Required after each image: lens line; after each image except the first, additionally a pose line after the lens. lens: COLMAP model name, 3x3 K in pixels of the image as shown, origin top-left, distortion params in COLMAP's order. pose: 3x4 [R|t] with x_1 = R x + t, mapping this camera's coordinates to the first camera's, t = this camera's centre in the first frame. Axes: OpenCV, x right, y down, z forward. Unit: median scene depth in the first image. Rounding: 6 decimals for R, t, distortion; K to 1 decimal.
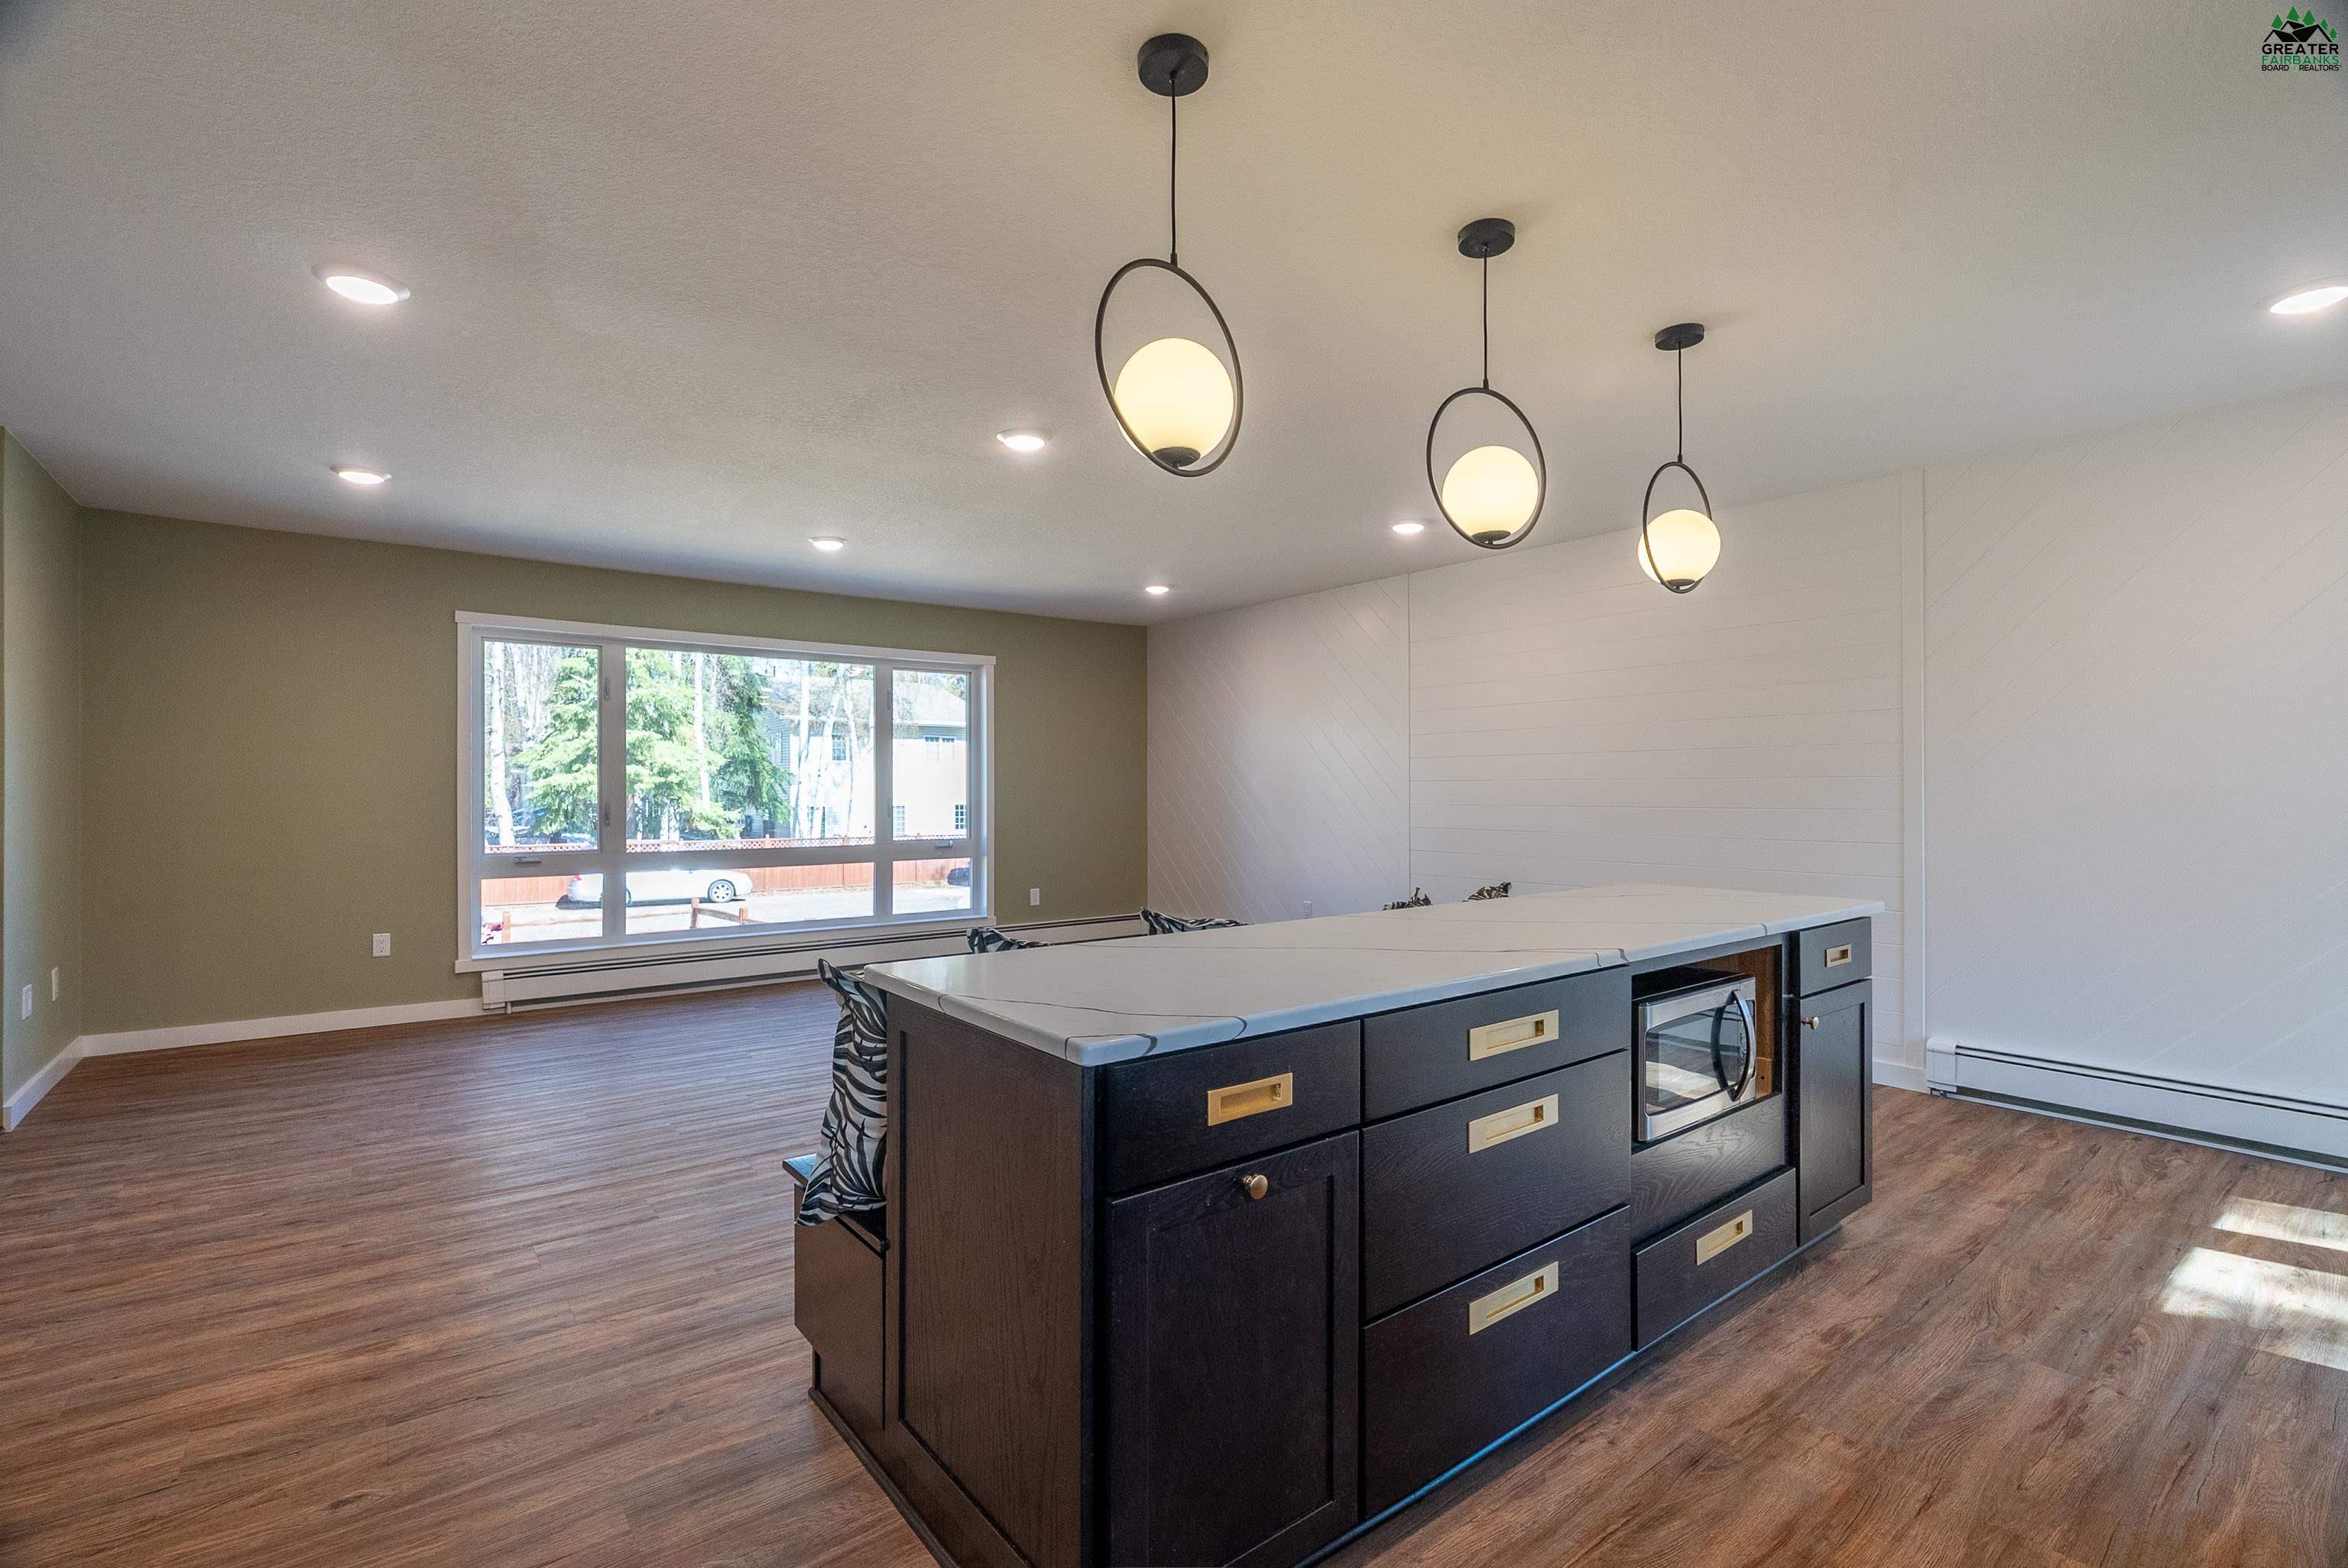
lens RADIAL K [[1074.8, 0, 1174.0], [0, 1074.8, 784.0], [0, 0, 1]] dist [-0.005088, 0.001739]
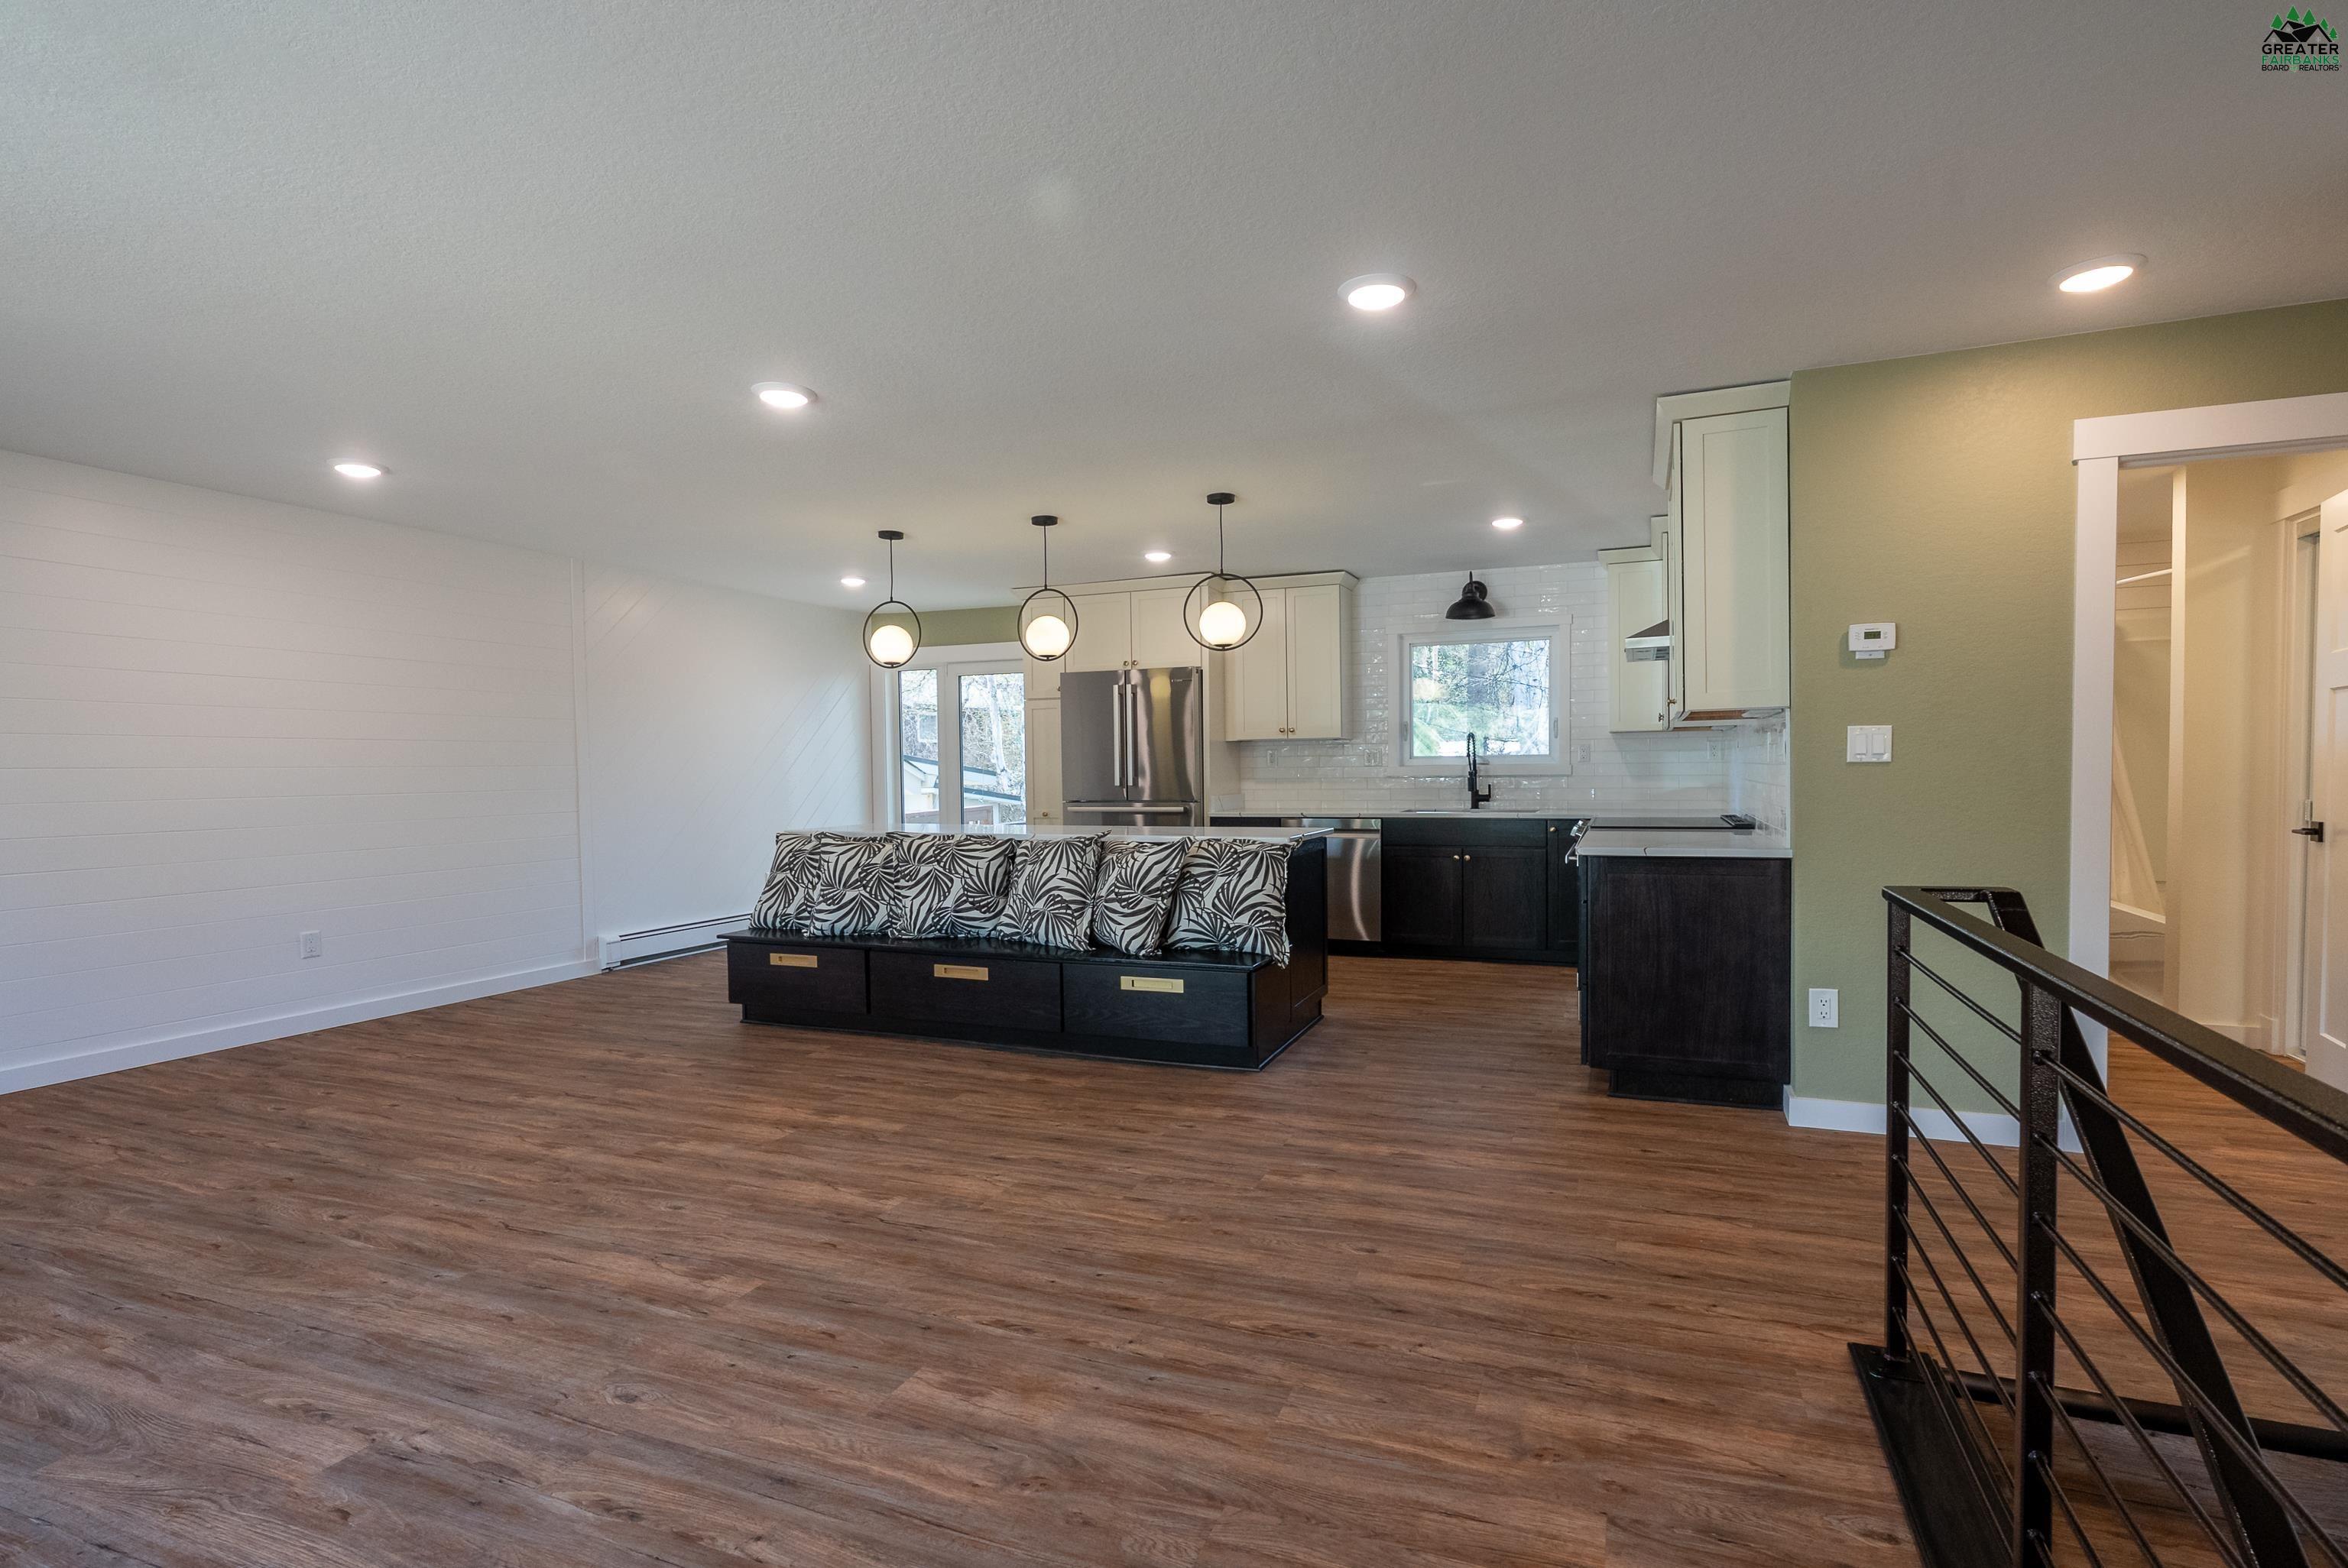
lens RADIAL K [[1074.8, 0, 1174.0], [0, 1074.8, 784.0], [0, 0, 1]] dist [-0.005088, 0.001739]
pose [[-0.493041, -0.008263, 0.869967, -1.475017], [0.016794, 0.999678, 0.019013, 0.017794], [-0.869844, 0.023984, -0.492743, 1.582155]]
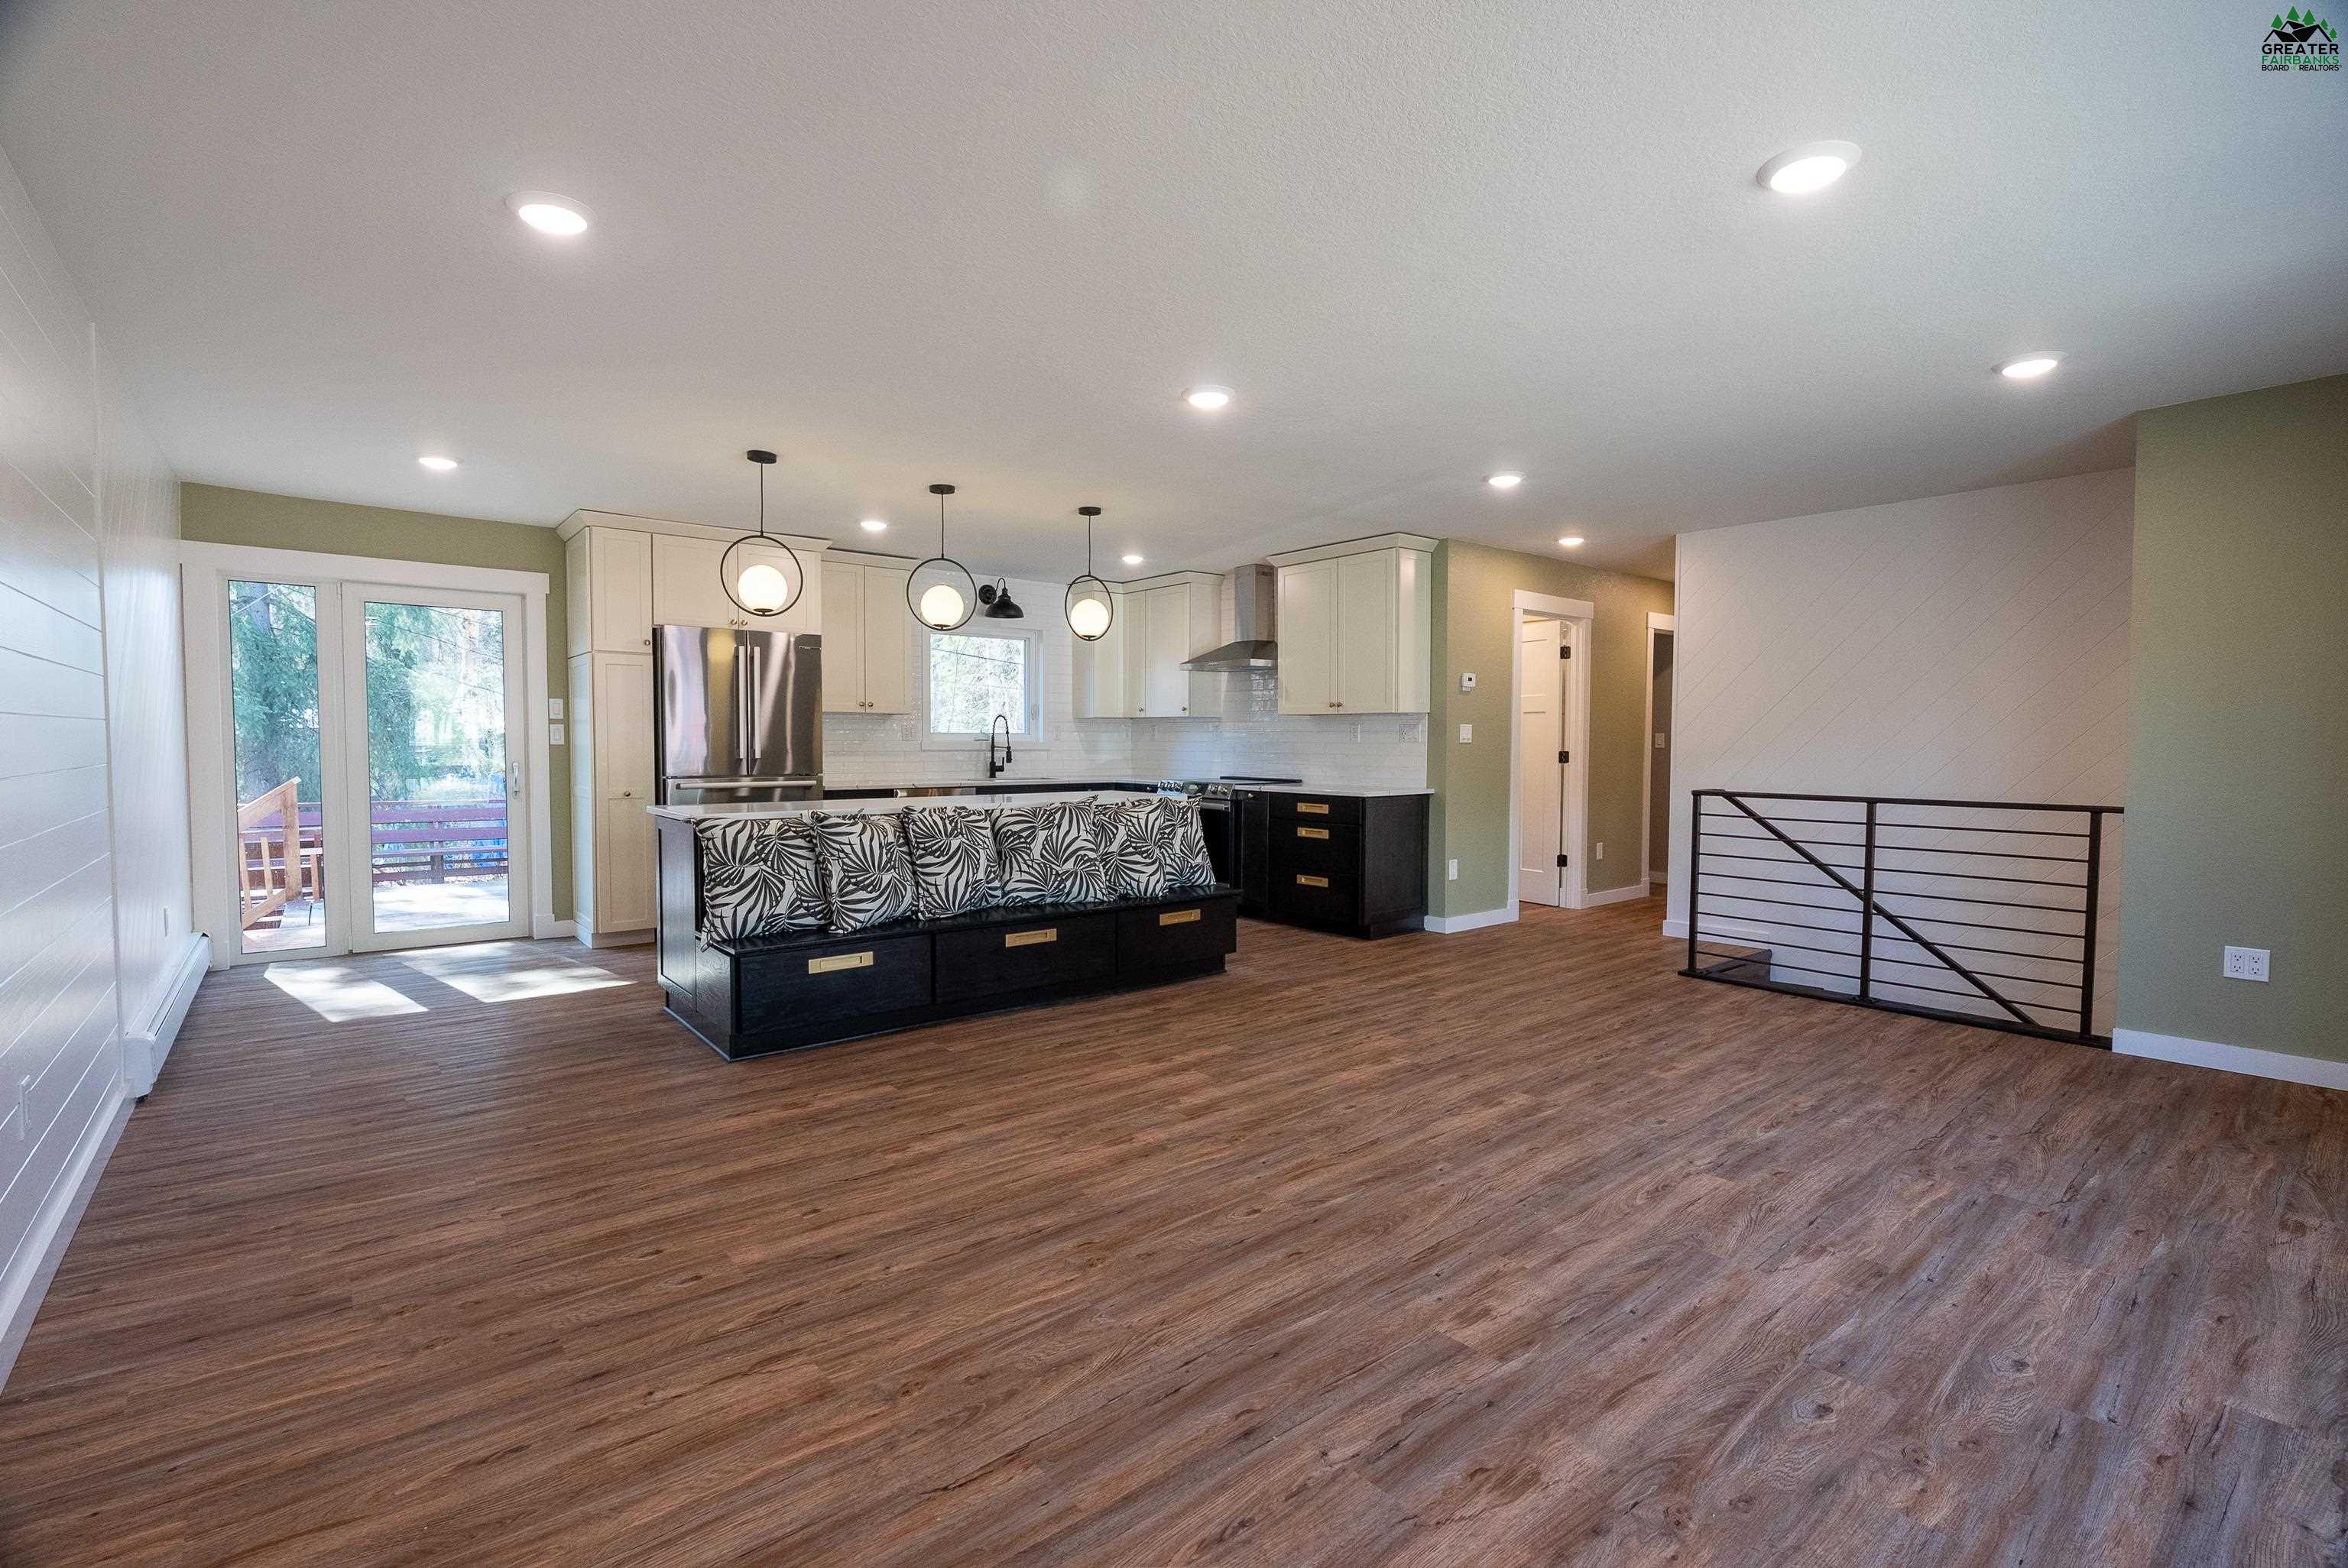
lens RADIAL K [[1087.1, 0, 1178.6], [0, 1087.1, 760.5], [0, 0, 1]] dist [-0.008424, 0.000108]
pose [[-0.999822, -0.003619, -0.018535, -0.154431], [-0.004078, 0.999684, 0.024791, 0.011888], [0.018440, 0.024862, -0.999521, 2.698207]]
